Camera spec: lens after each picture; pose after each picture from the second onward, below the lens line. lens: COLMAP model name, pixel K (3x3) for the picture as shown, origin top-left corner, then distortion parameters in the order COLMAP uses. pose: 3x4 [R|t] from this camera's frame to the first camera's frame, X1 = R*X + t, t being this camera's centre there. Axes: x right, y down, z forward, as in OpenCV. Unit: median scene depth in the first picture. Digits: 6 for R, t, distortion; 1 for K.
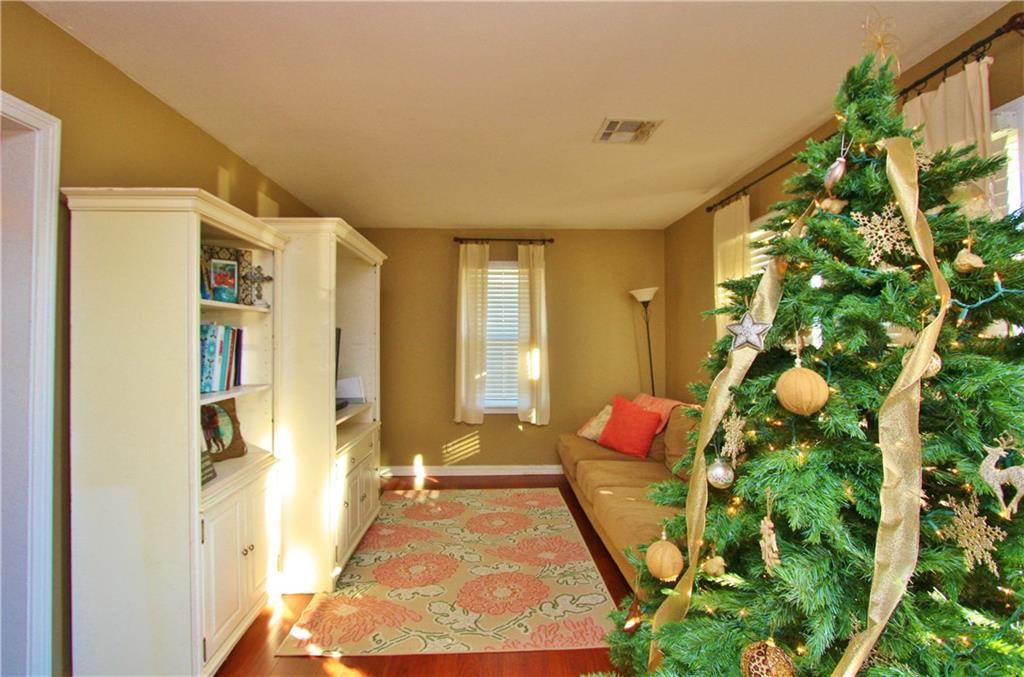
lens RADIAL K [[476.4, 0, 512.0], [0, 476.4, 338.5], [0, 0, 1]] dist [-0.000108, -0.000014]
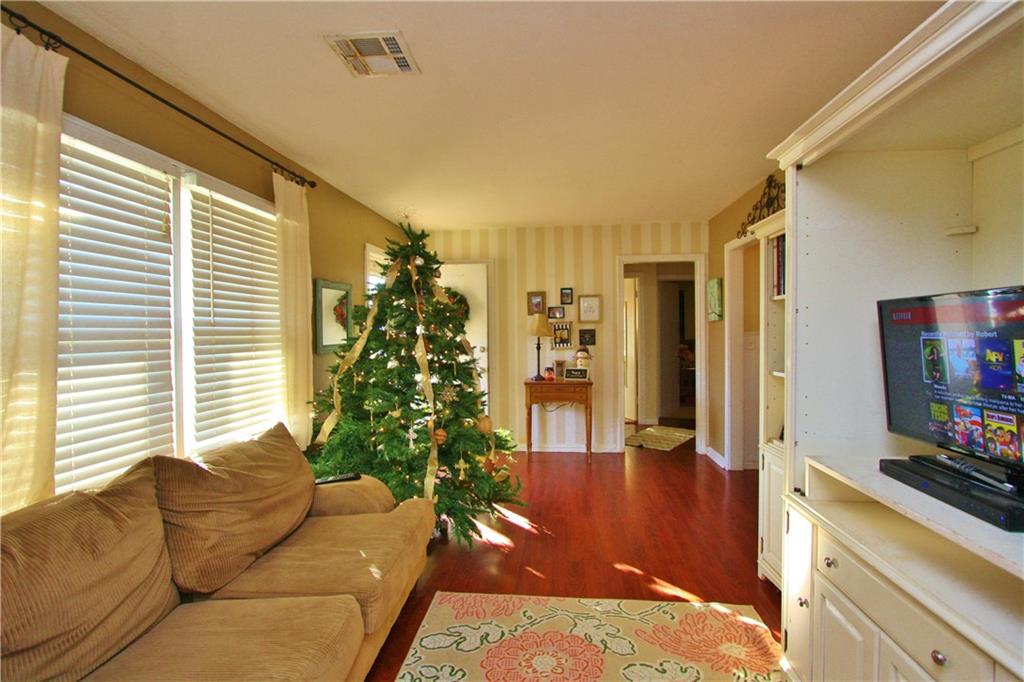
lens RADIAL K [[476.9, 0, 513.9], [0, 476.9, 337.5], [0, 0, 1]] dist [-0.011759, 0.001288]
pose [[-0.989400, 0.007525, 0.145024, -0.096226], [0.009912, 0.999827, 0.015745, 0.004649], [-0.144880, 0.017015, -0.989303, 1.949585]]
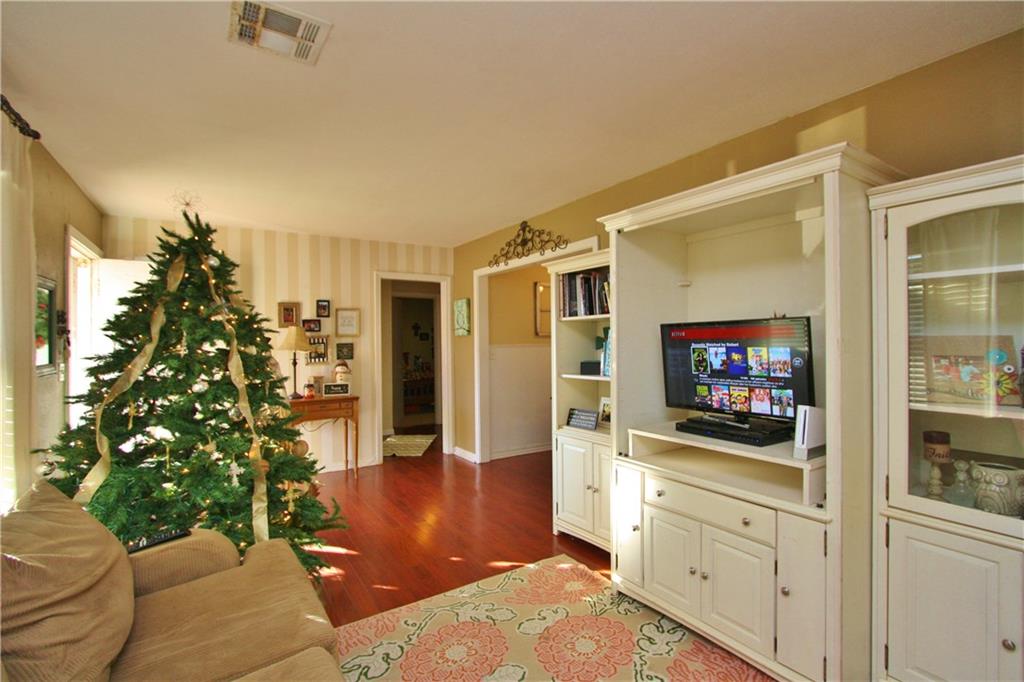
lens RADIAL K [[476.9, 0, 513.9], [0, 476.9, 337.5], [0, 0, 1]] dist [-0.011759, 0.001288]
pose [[-0.860760, 0.008053, -0.508946, 0.339767], [0.012410, 0.999910, -0.005167, -0.000546], [0.508859, -0.010763, -0.860783, 1.962277]]
